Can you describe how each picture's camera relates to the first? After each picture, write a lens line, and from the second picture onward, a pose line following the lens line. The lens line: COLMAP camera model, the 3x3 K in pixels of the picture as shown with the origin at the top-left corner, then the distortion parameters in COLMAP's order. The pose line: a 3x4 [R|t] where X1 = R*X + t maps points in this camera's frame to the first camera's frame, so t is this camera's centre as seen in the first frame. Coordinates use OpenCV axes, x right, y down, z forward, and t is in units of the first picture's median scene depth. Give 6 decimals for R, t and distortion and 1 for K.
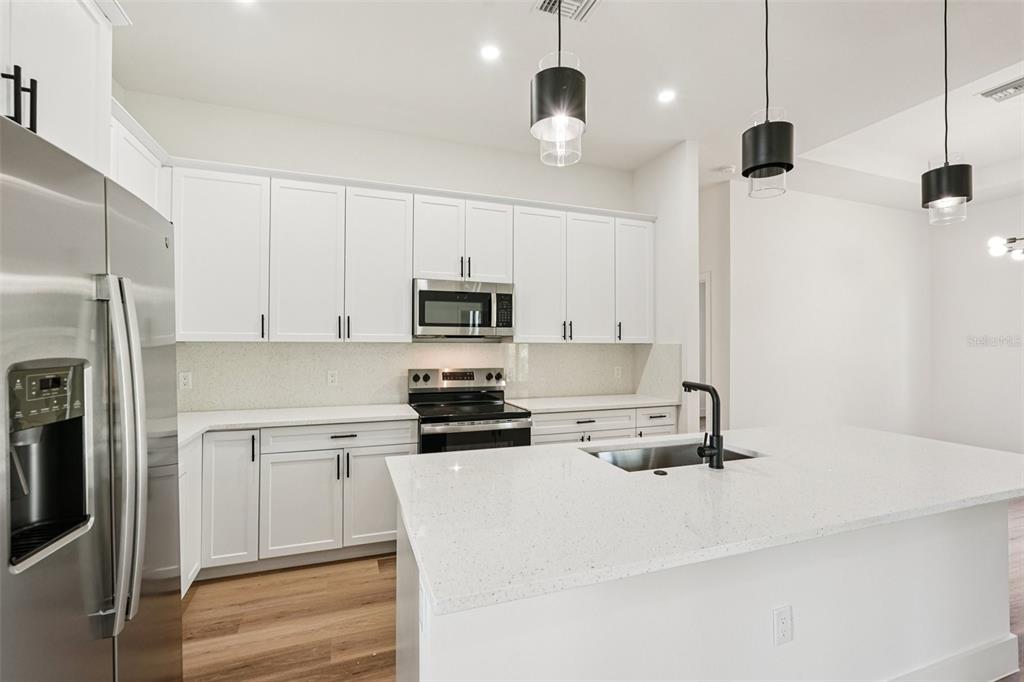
lens RADIAL K [[456.5, 0, 512.8], [0, 456.5, 339.9], [0, 0, 1]] dist [-0.013555, 0.008909]
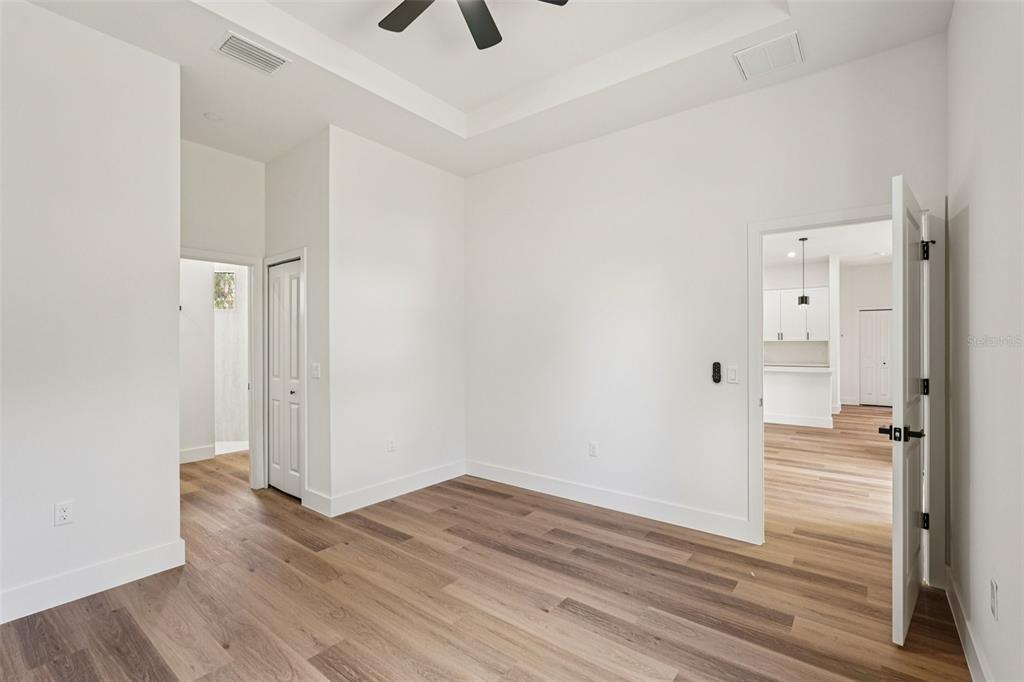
lens RADIAL K [[456.5, 0, 512.5], [0, 456.5, 342.4], [0, 0, 1]] dist [-0.013555, 0.008909]
pose [[0.517016, -0.009583, -0.855922, 1.657846], [0.012588, 0.999914, -0.003592, 0.004351], [0.855883, -0.008917, 0.517092, -1.766471]]
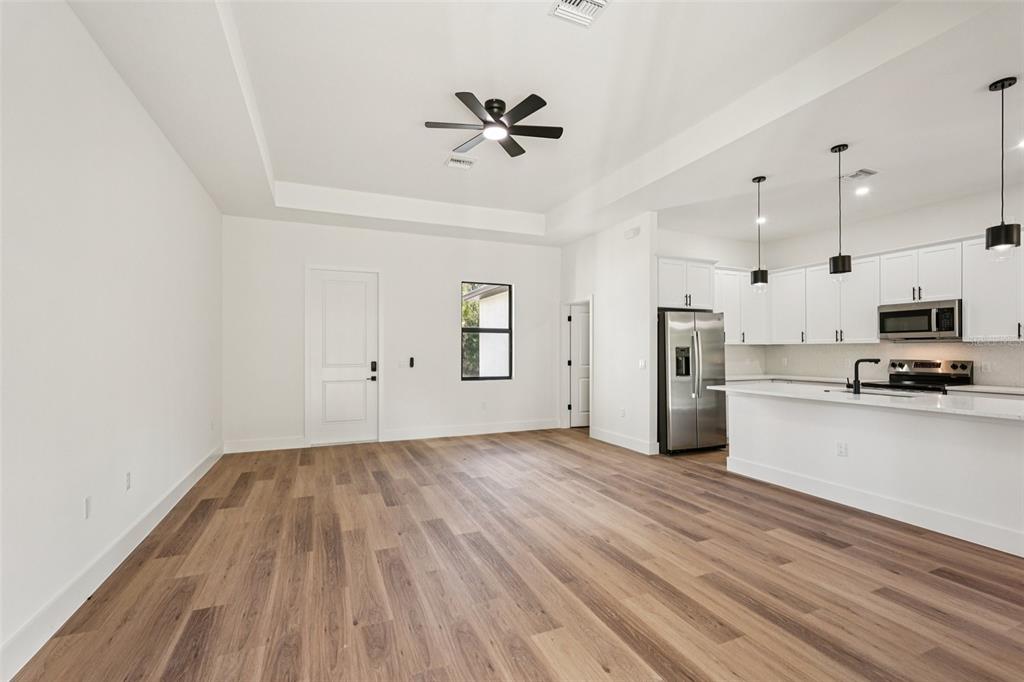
lens RADIAL K [[456.5, 0, 512.7], [0, 456.5, 347.8], [0, 0, 1]] dist [-0.013555, 0.008909]
pose [[0.047639, -0.010654, -0.998808, 1.338604], [0.009278, 0.999905, -0.010223, 0.026558], [0.998822, -0.008779, 0.047733, -0.428277]]
